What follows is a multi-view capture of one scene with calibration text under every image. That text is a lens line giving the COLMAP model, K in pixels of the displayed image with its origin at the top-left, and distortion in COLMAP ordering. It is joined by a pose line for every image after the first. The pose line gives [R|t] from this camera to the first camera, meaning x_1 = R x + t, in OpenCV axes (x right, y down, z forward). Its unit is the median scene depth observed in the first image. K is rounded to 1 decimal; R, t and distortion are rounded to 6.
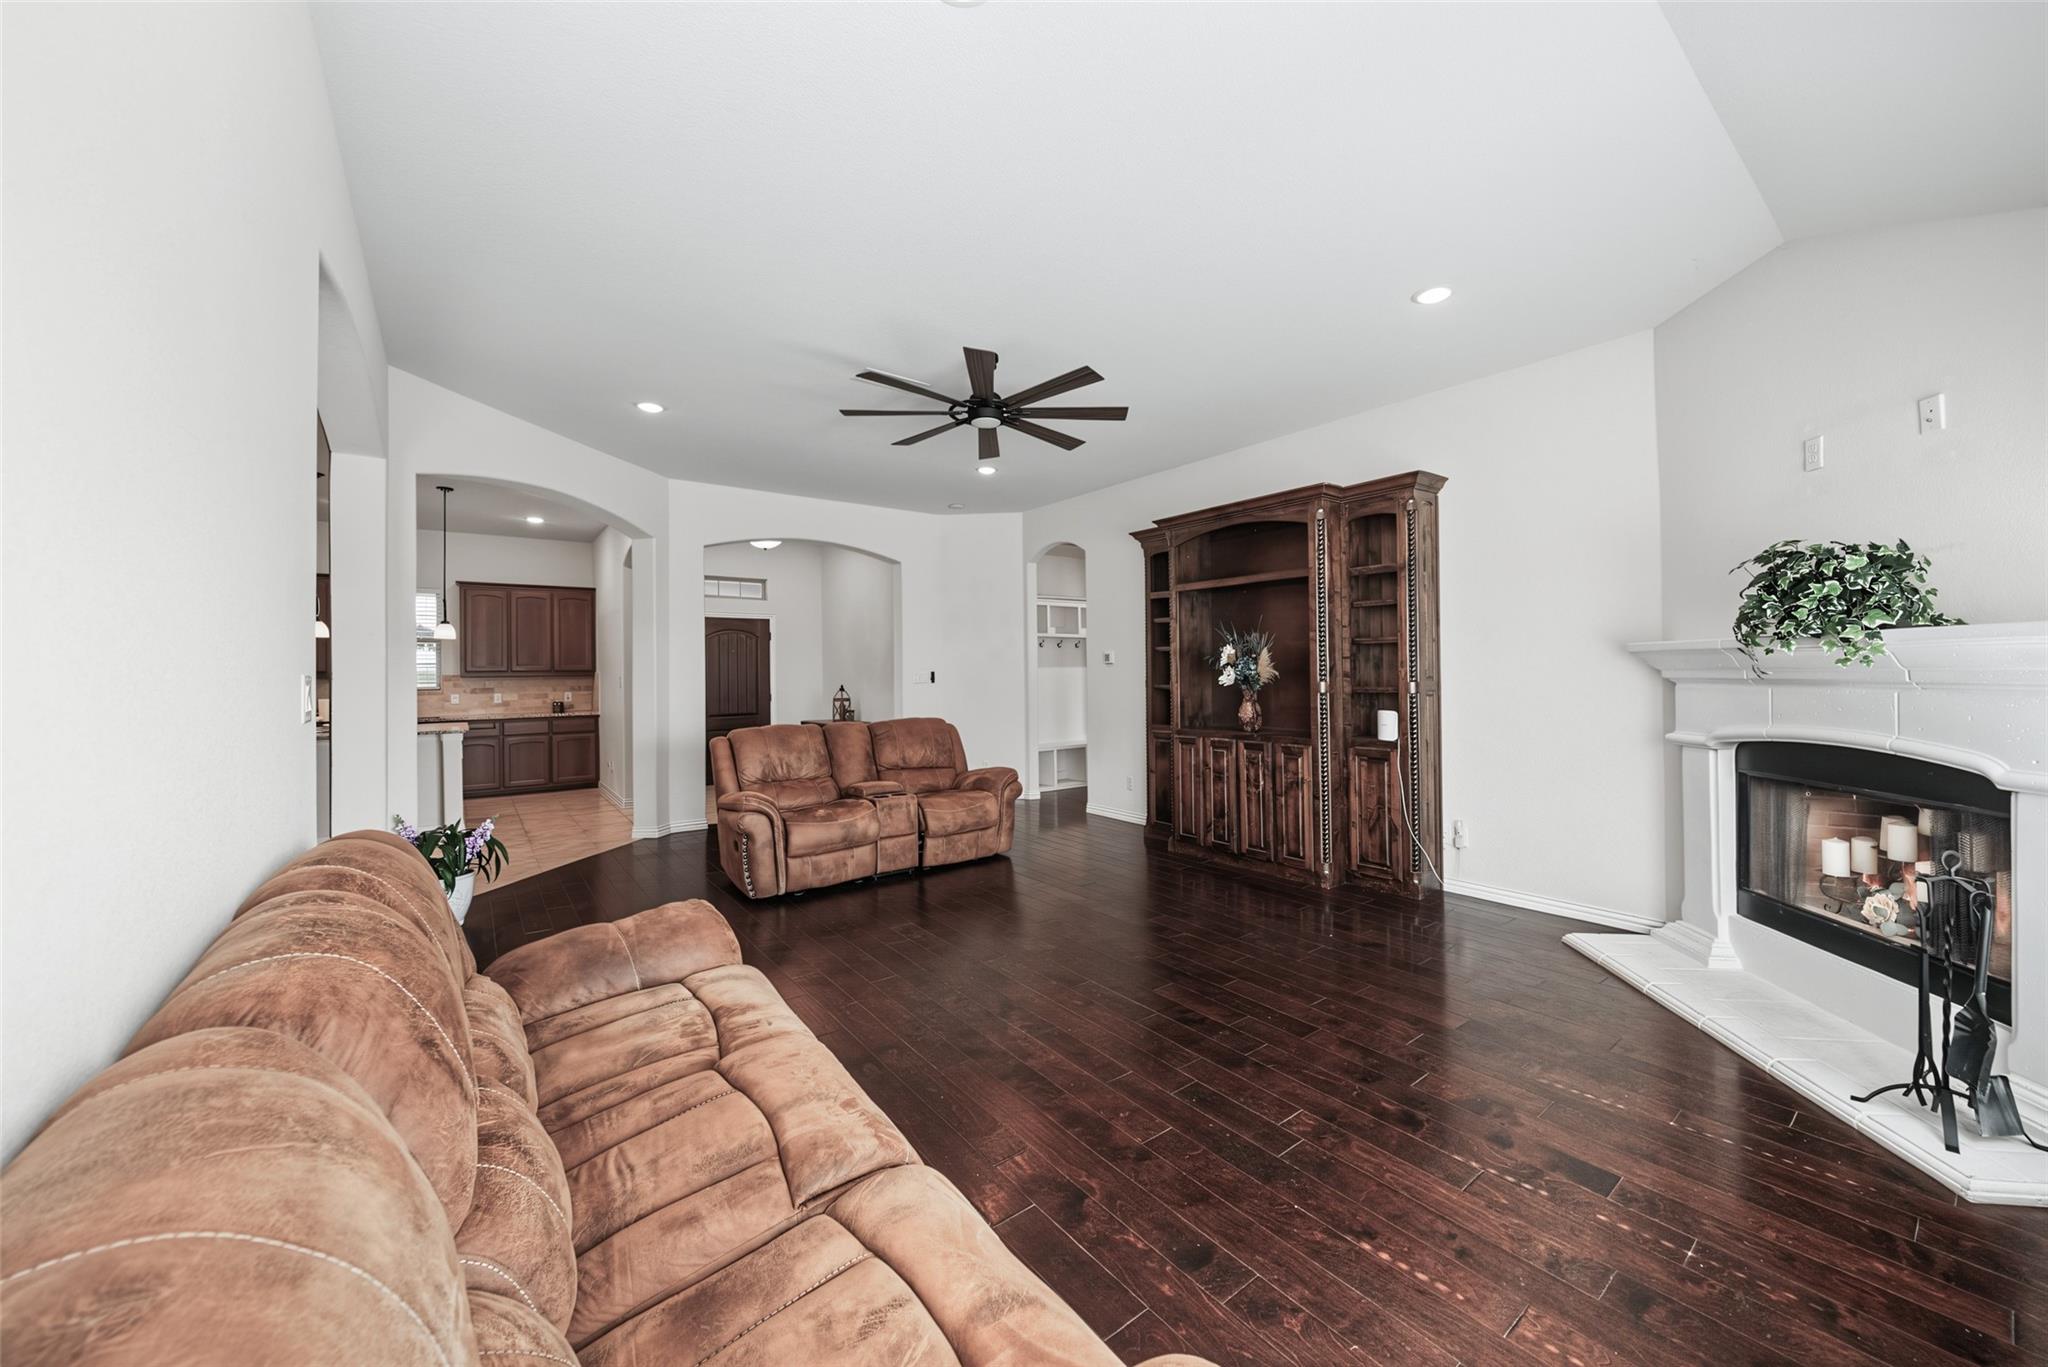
lens RADIAL K [[745.0, 0, 1021.9], [0, 745.0, 671.9], [0, 0, 1]] dist [-0.001798, 0.000627]
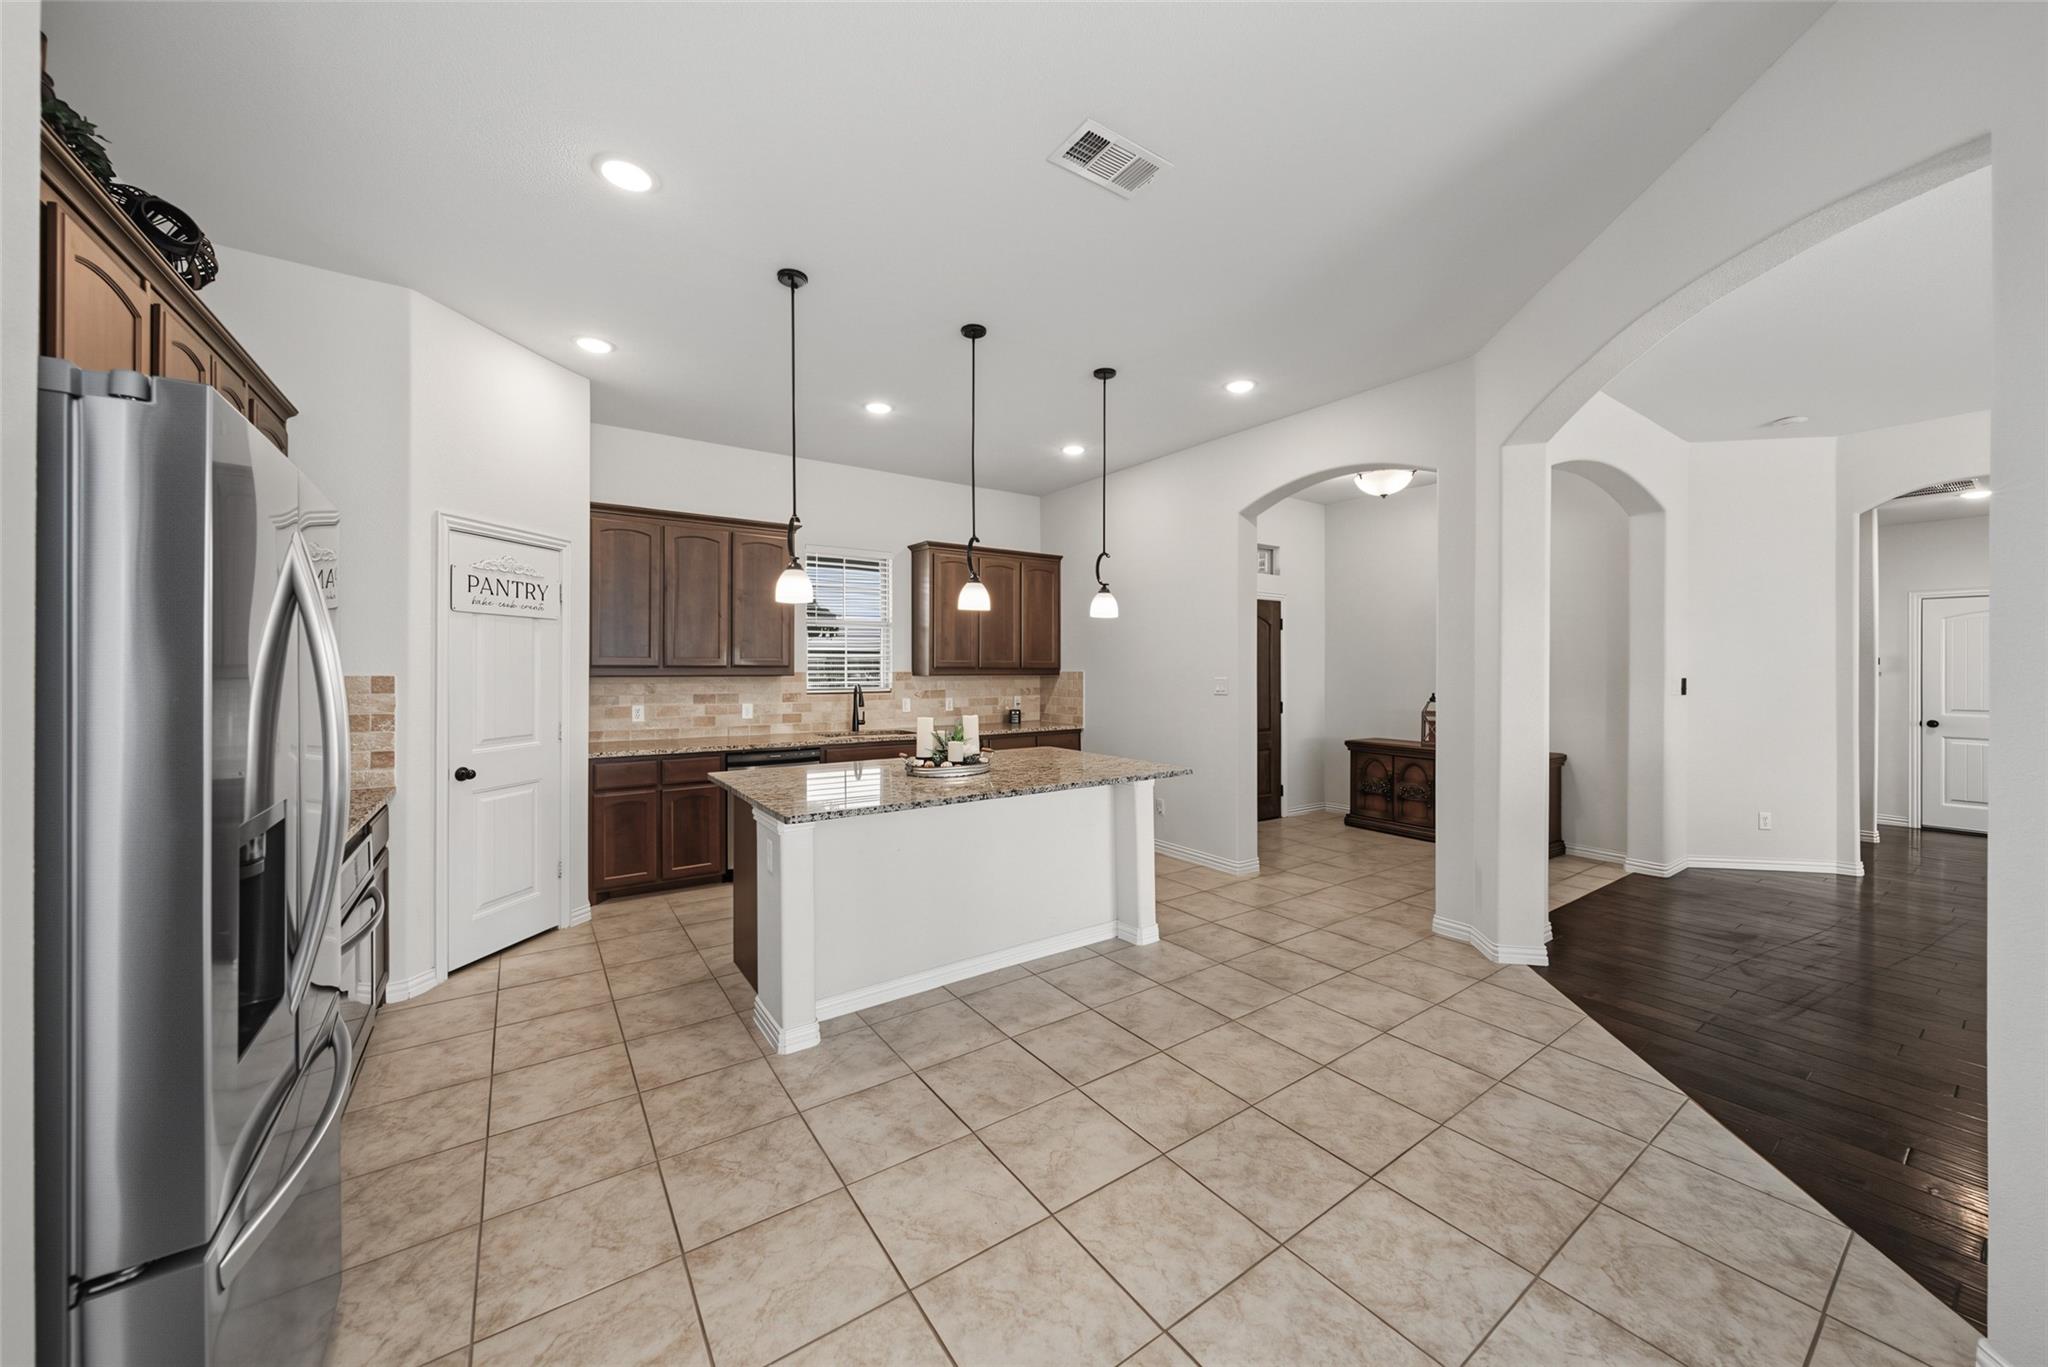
lens RADIAL K [[745.0, 0, 1030.0], [0, 745.0, 672.6], [0, 0, 1]] dist [-0.001798, 0.000627]
pose [[0.999064, 0.014612, -0.040706, -0.581744], [-0.014552, 0.999893, 0.001761, 0.002185], [0.040727, -0.001167, 0.999170, 0.269162]]
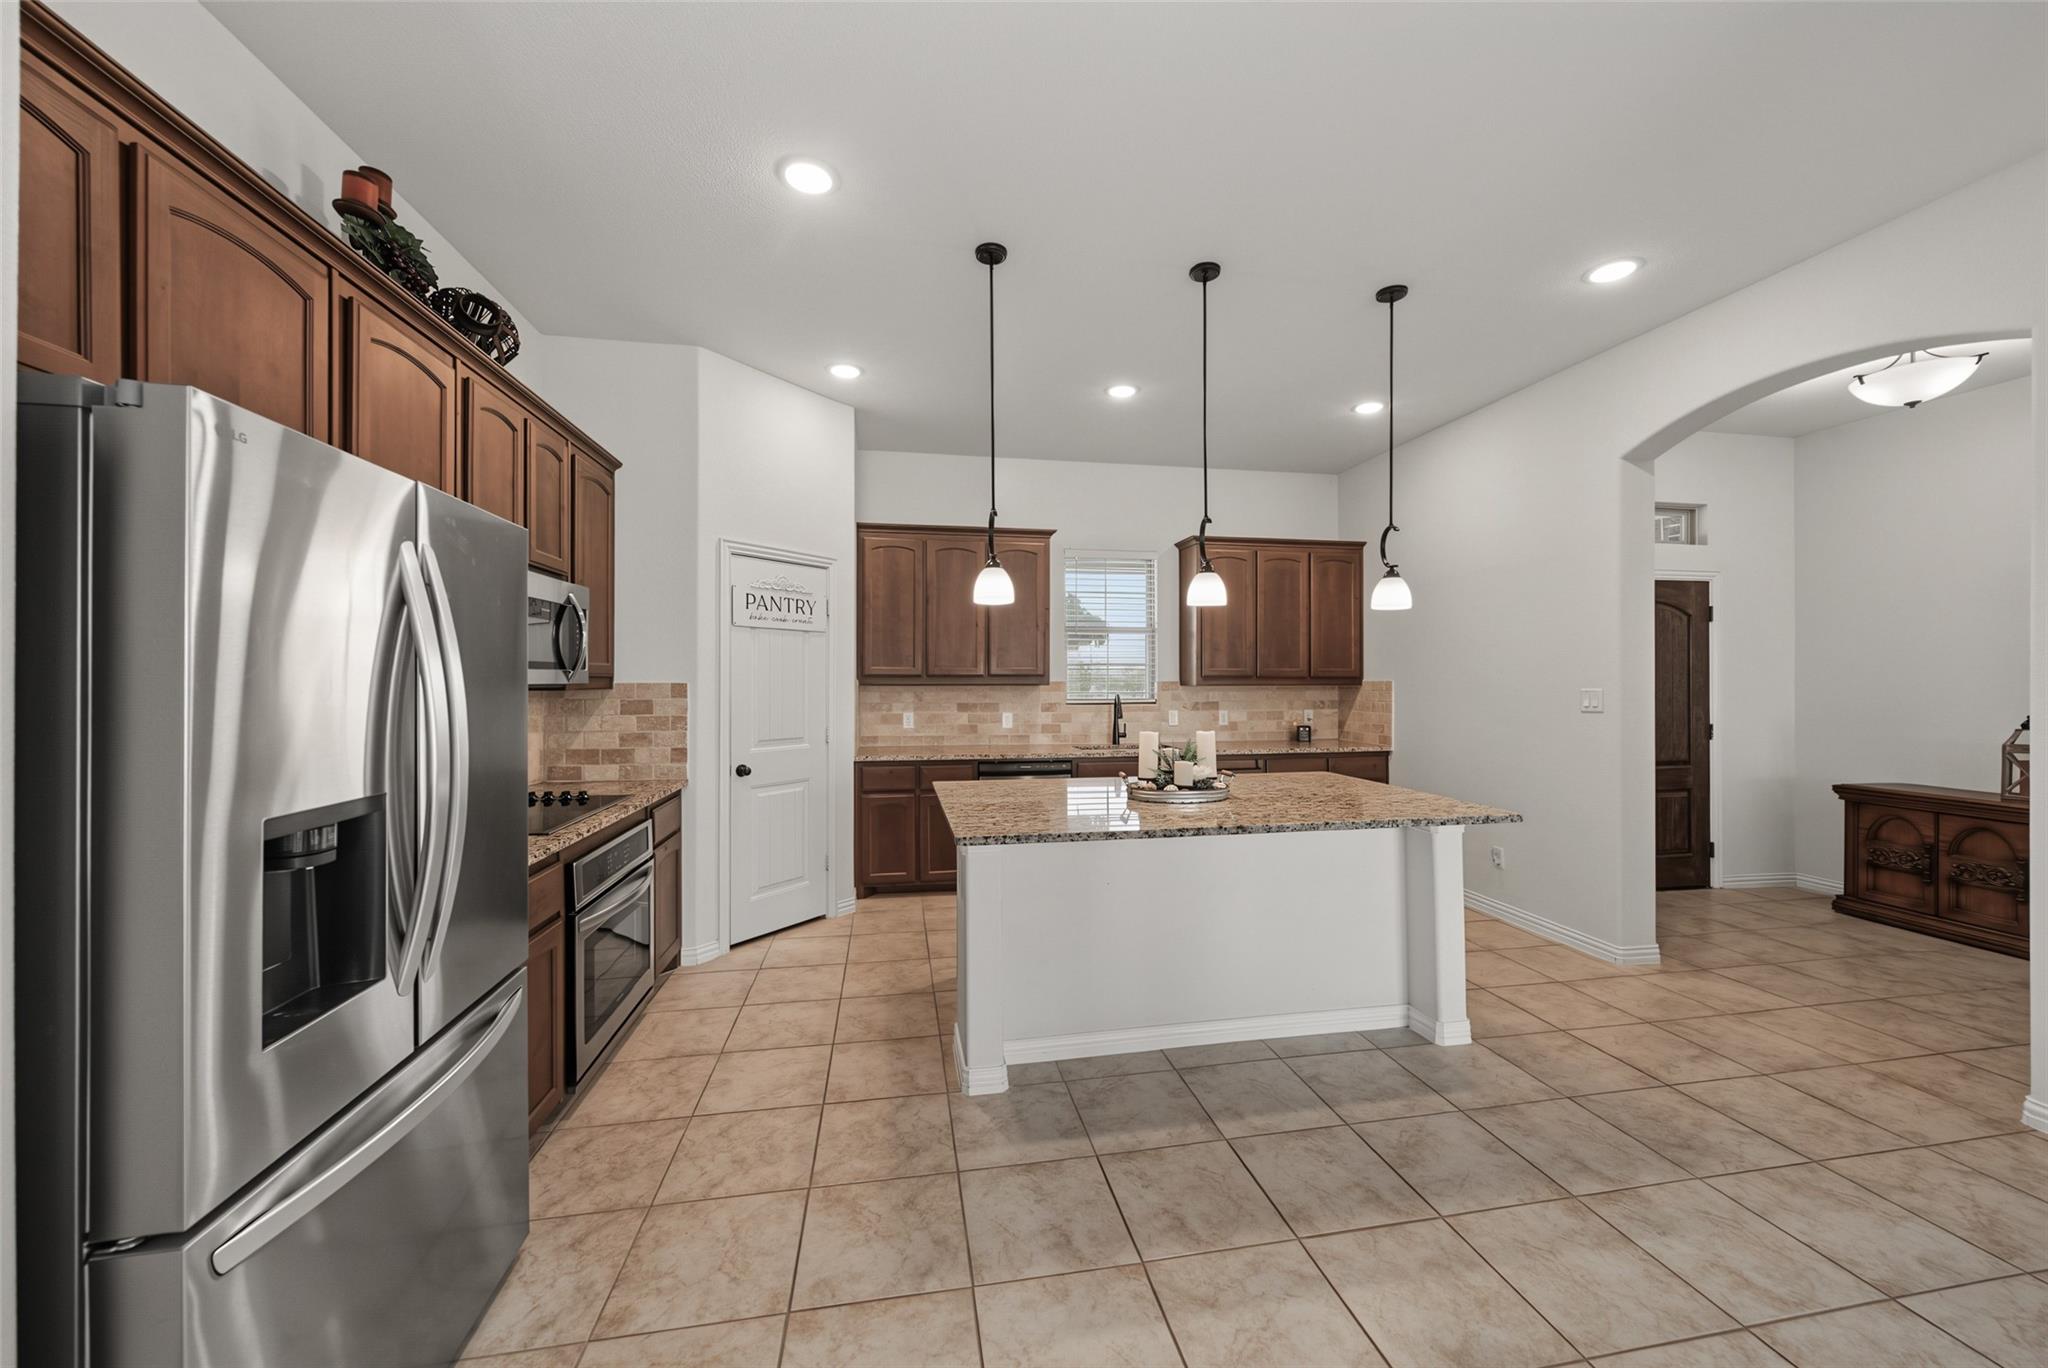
lens RADIAL K [[745.0, 0, 1019.5], [0, 745.0, 682.2], [0, 0, 1]] dist [-0.001798, 0.000627]
pose [[0.883808, 0.013774, -0.467647, -0.544498], [-0.013378, 0.999902, 0.004169, 0.004150], [0.467659, 0.002571, 0.883905, 0.334672]]
